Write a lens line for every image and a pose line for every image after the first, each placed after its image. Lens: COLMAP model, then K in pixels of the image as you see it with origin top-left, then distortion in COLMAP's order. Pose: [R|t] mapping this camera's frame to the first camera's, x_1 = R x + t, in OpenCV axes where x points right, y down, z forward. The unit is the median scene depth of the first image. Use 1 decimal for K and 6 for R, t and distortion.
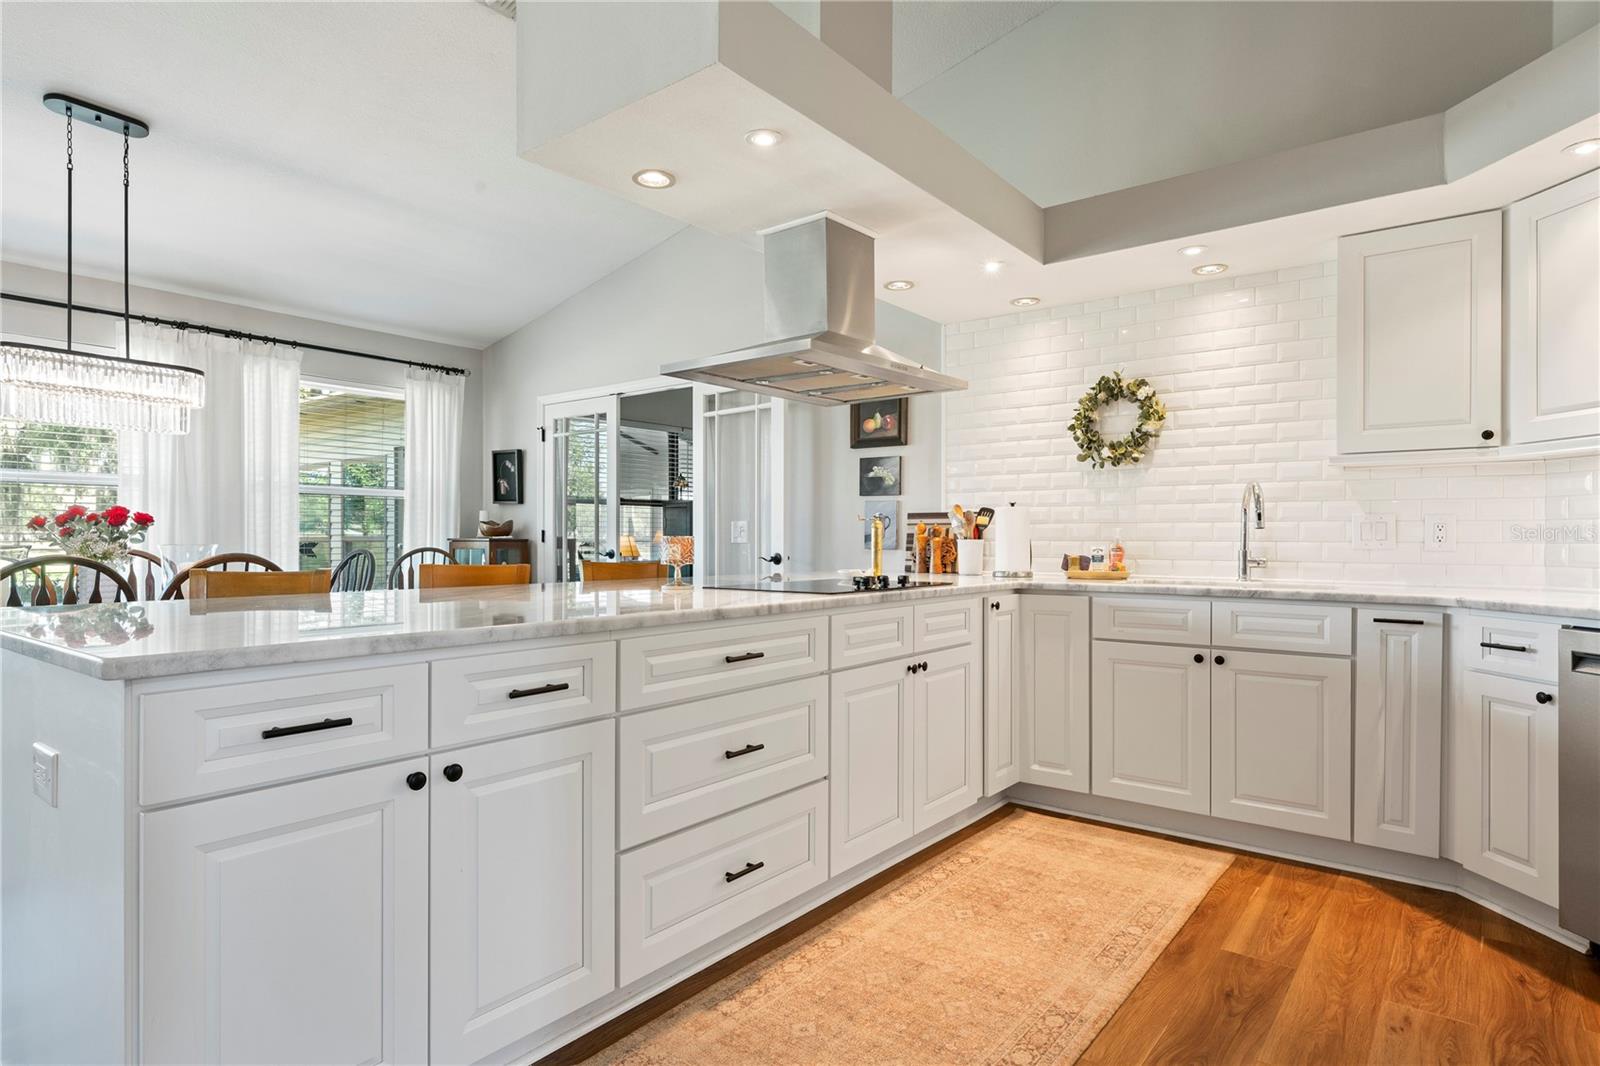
lens RADIAL K [[876.6, 0, 802.9], [0, 876.6, 542.7], [0, 0, 1]] dist [0.002697, 0.000816]
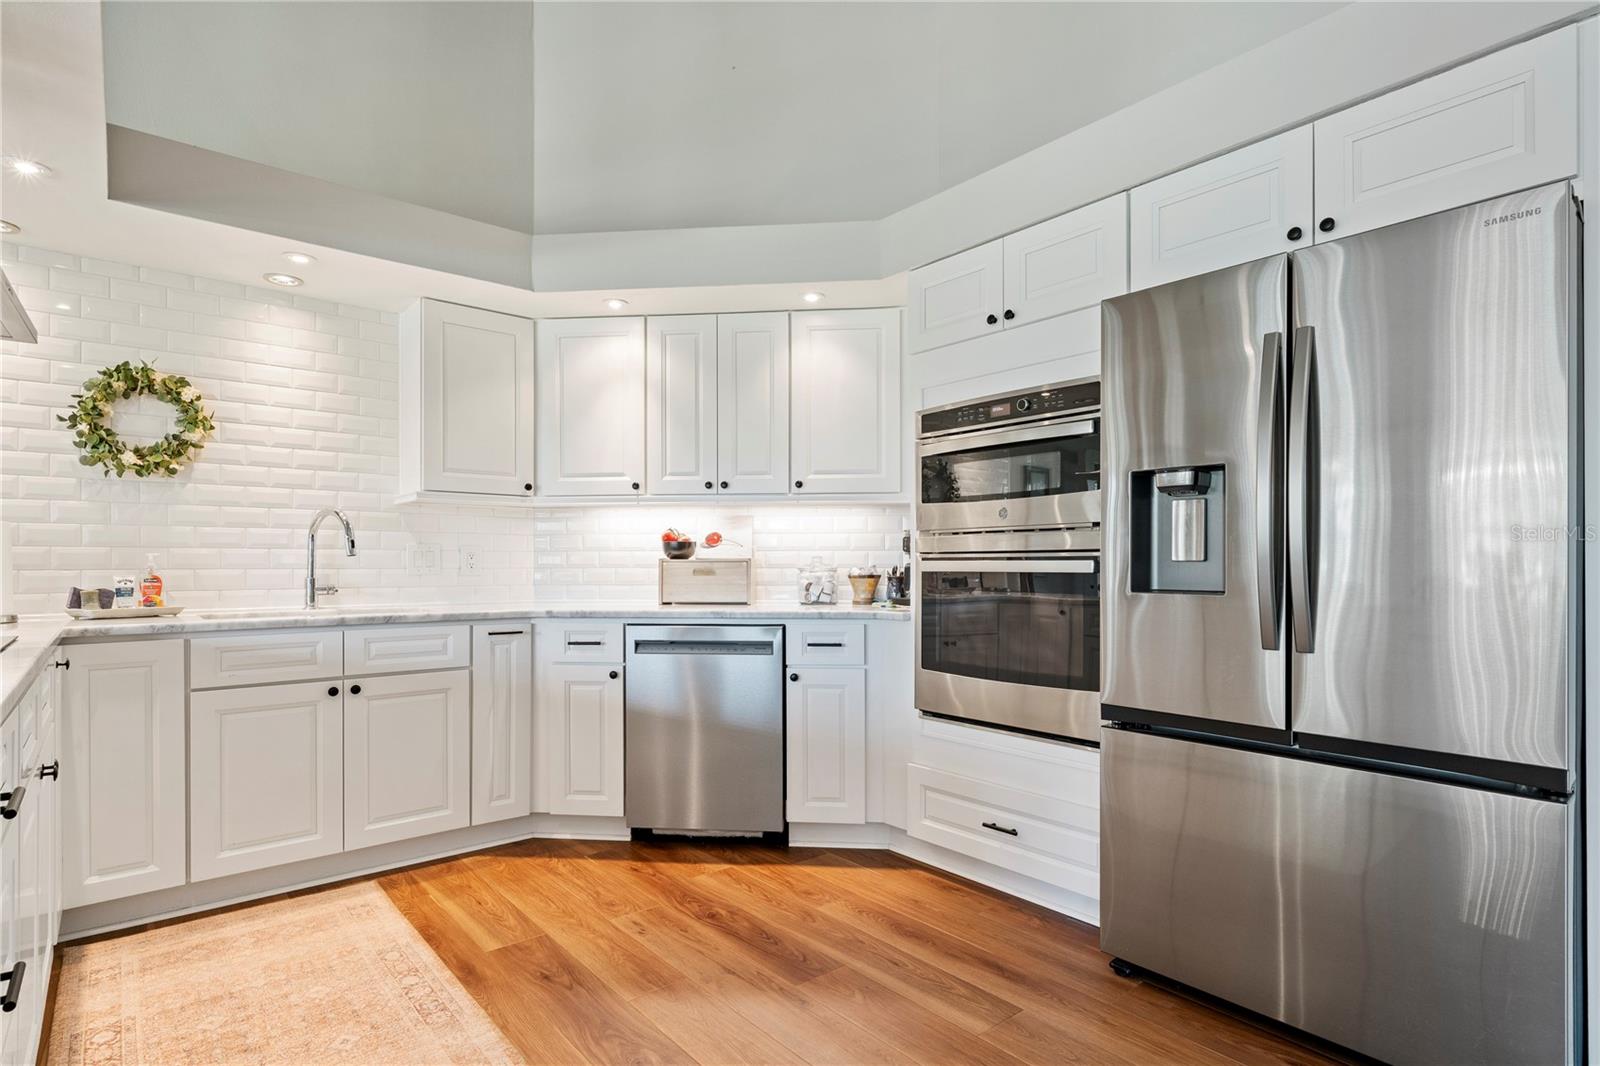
lens RADIAL K [[809.9, 0, 795.9], [0, 809.9, 564.3], [0, 0, 1]] dist [-0.001038, 0.000850]
pose [[0.211852, -0.002028, 0.977300, -0.265453], [0.007346, 0.999973, 0.000482, -0.002895], [-0.977274, 0.007077, 0.211861, 0.279229]]
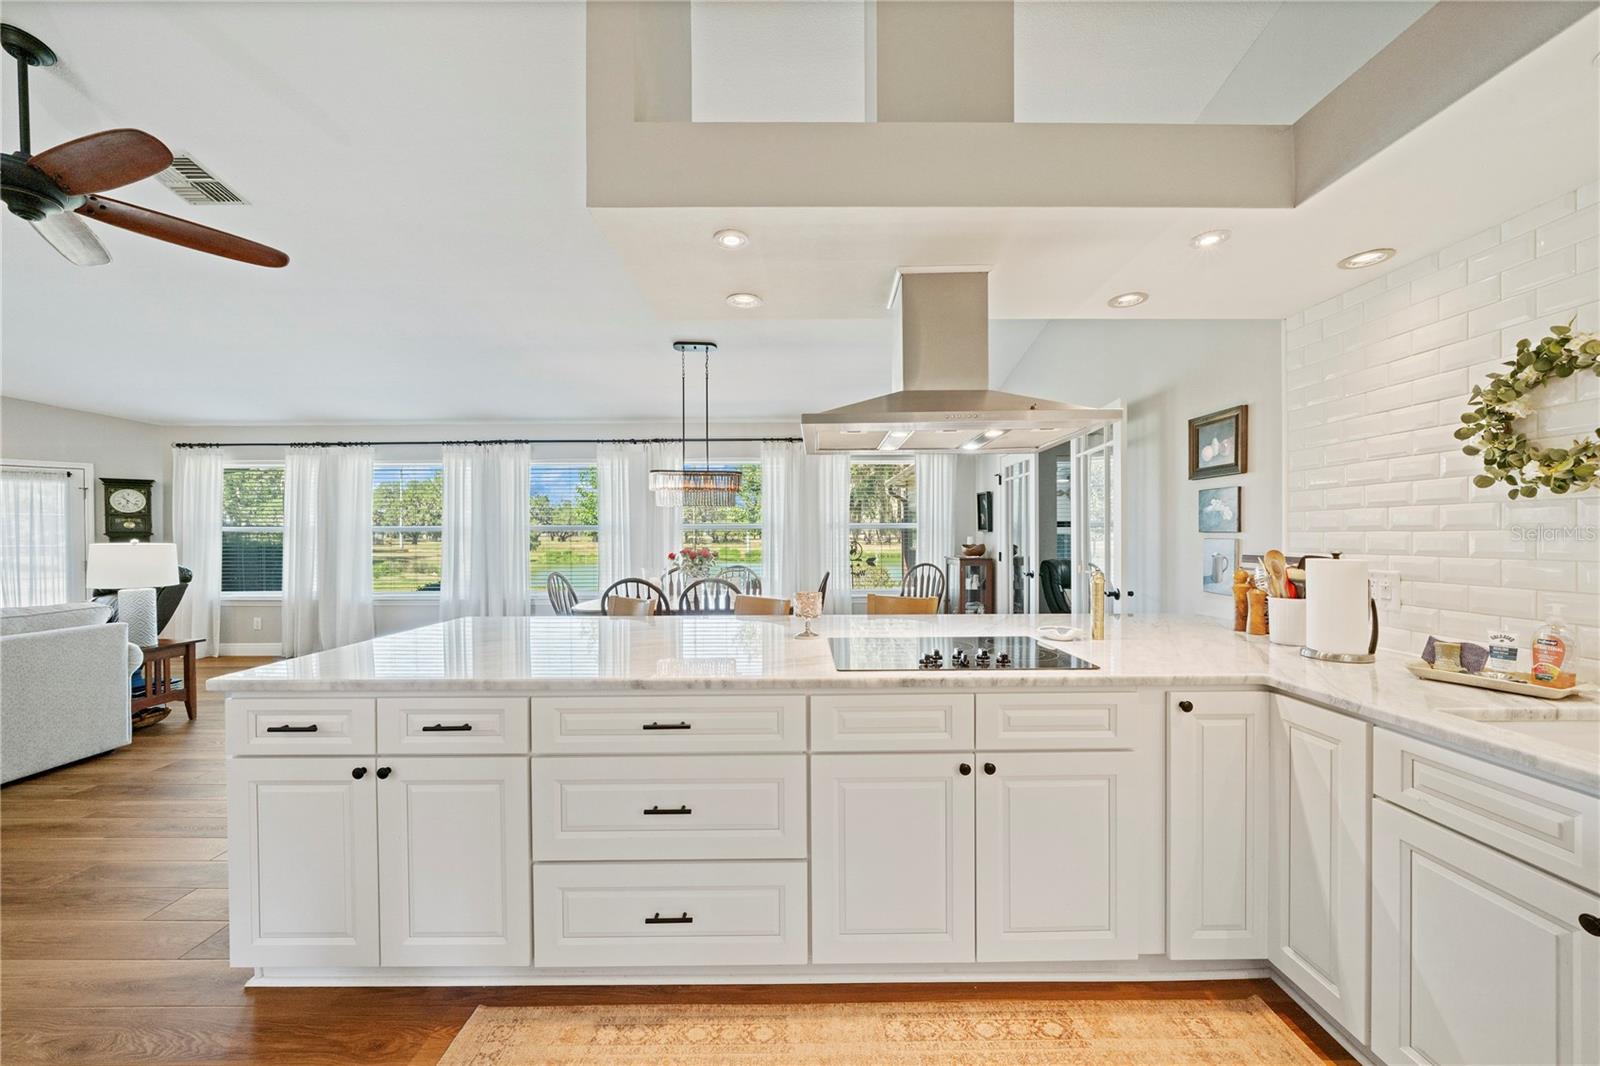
lens RADIAL K [[581.0, 0, 801.7], [0, 581.0, 540.4], [0, 0, 1]] dist [-0.006657, 0.000030]
pose [[0.618790, 0.000343, -0.785557, 0.377007], [0.002876, 0.999992, 0.002702, -0.064696], [0.785551, -0.003931, 0.618784, 0.421370]]
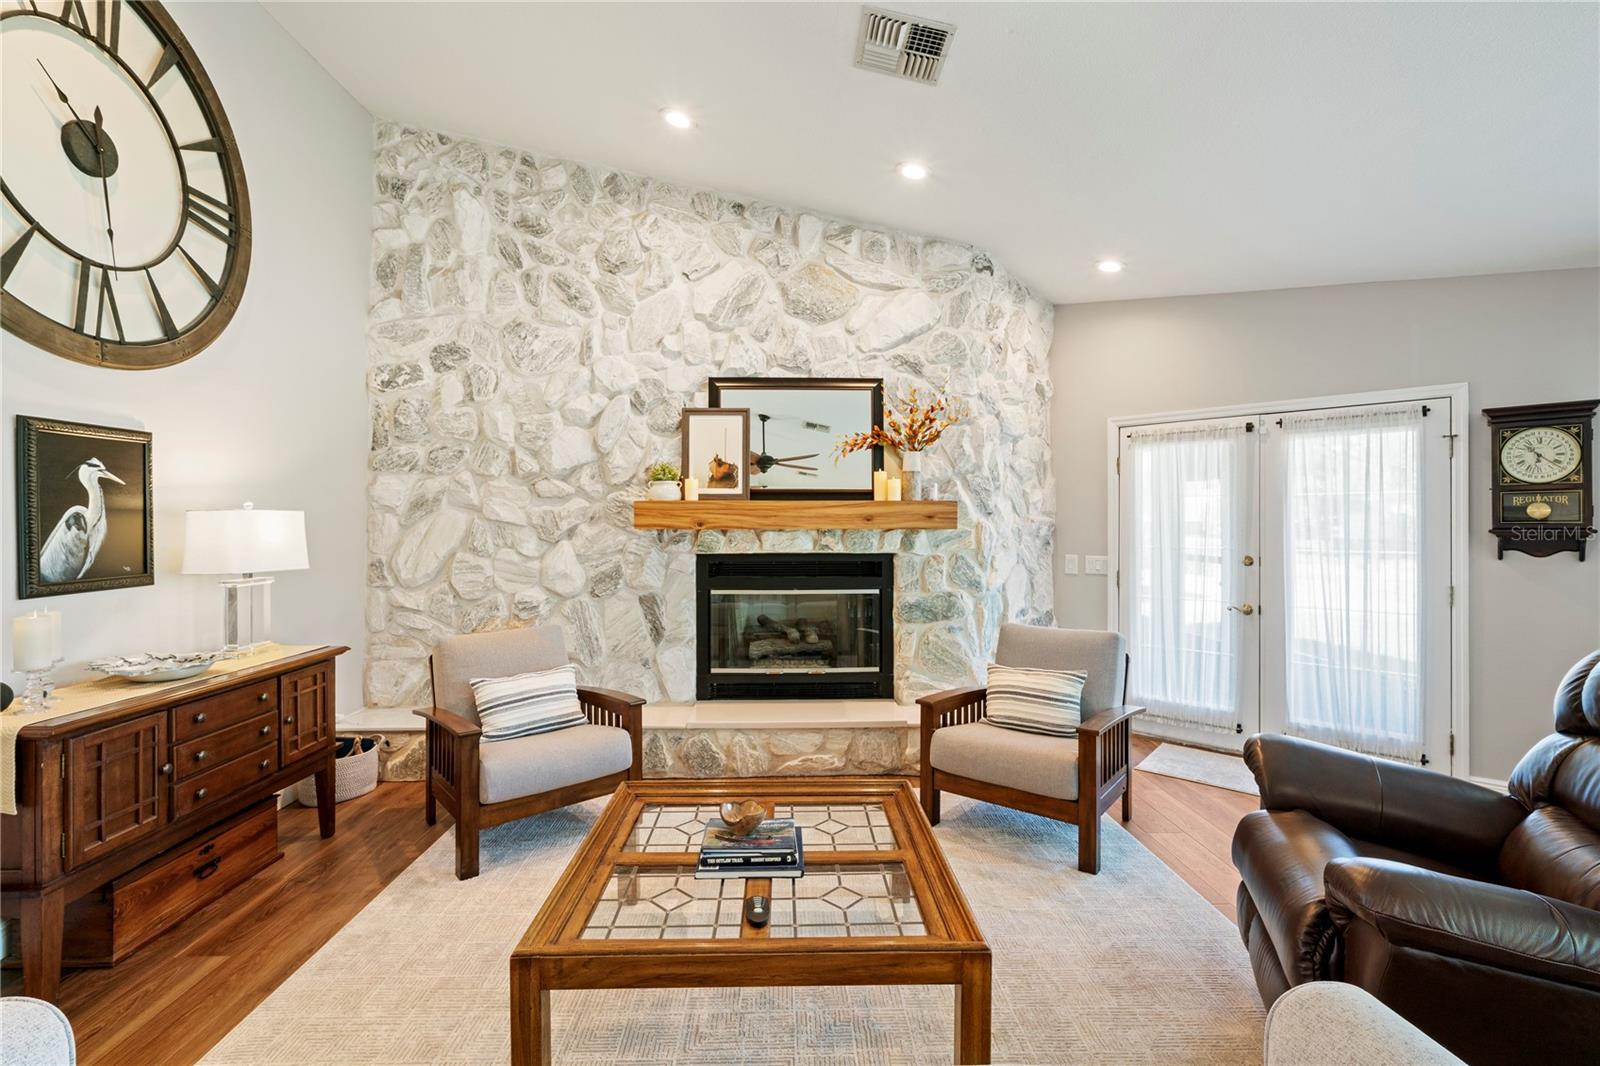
lens RADIAL K [[713.4, 0, 799.3], [0, 713.4, 525.1], [0, 0, 1]] dist [-0.001249, -0.000062]
pose [[-0.767989, -0.001549, -0.640462, -0.922800], [-0.004186, 0.999988, 0.002601, -0.091827], [0.640450, 0.004679, -0.767986, -0.013152]]
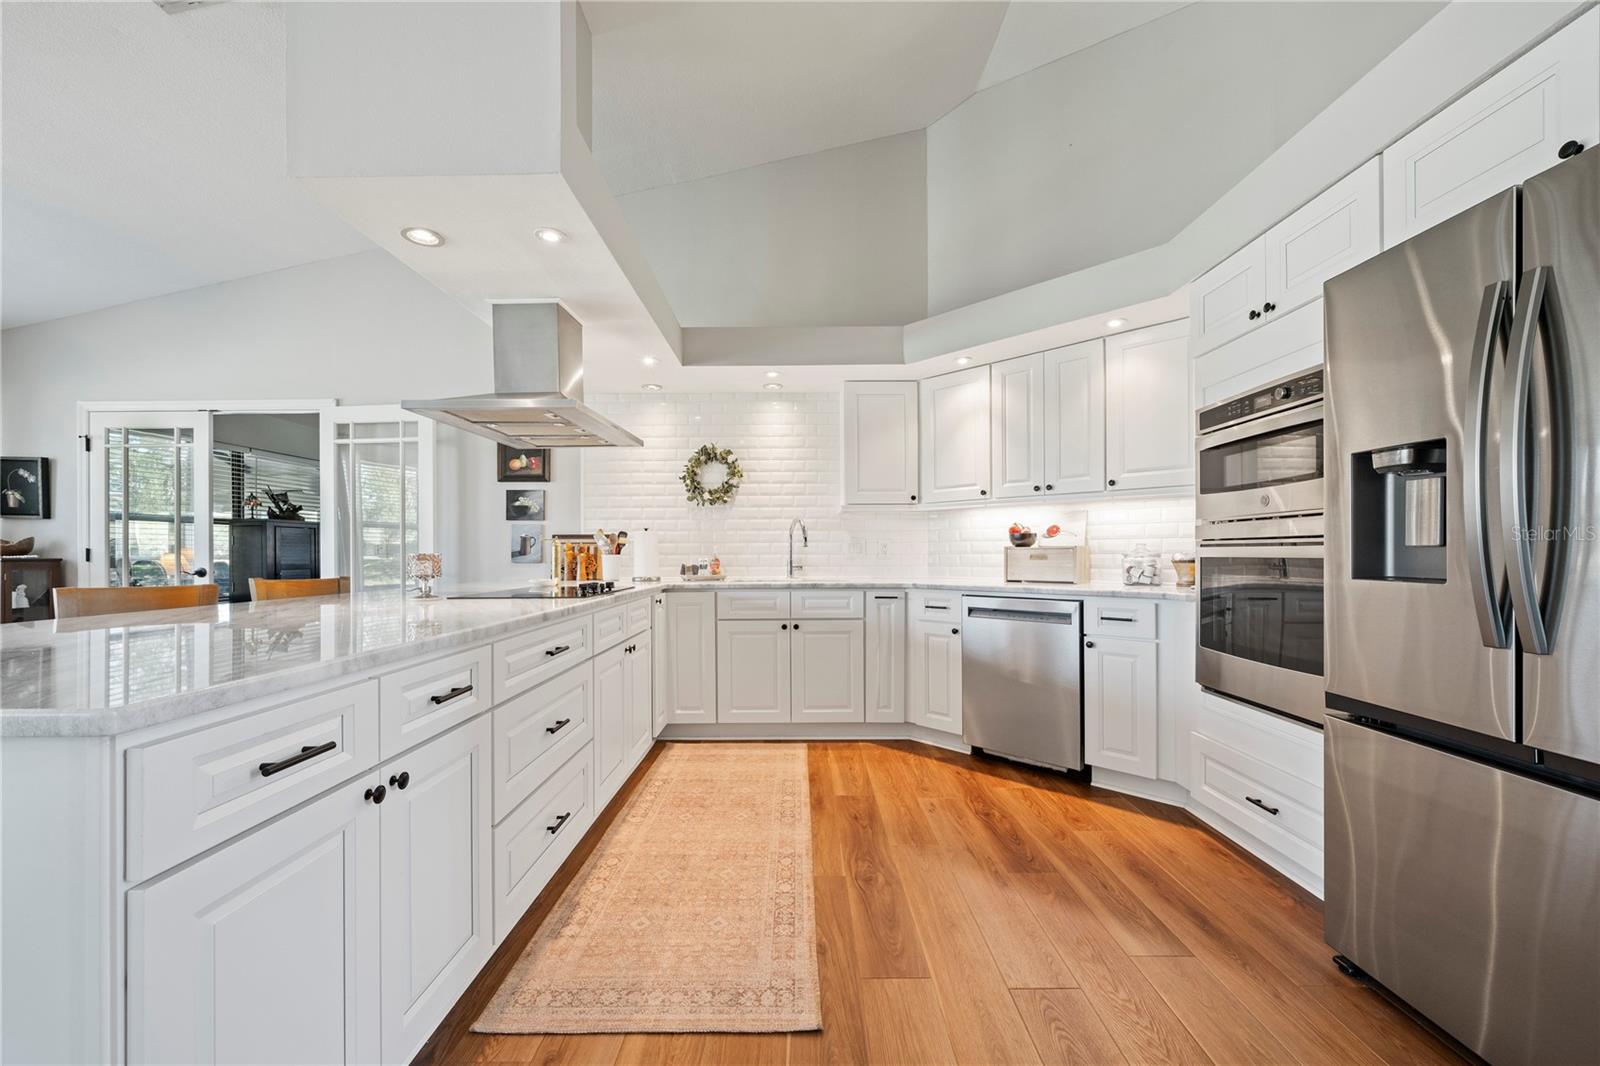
lens RADIAL K [[635.5, 0, 799.3], [0, 635.5, 552.4], [0, 0, 1]] dist [-0.002362, 0.000001]
pose [[0.789443, -0.005899, 0.613796, -0.216000], [0.009762, 0.999948, -0.002945, -0.001524], [-0.613747, 0.008317, 0.789459, 0.047804]]
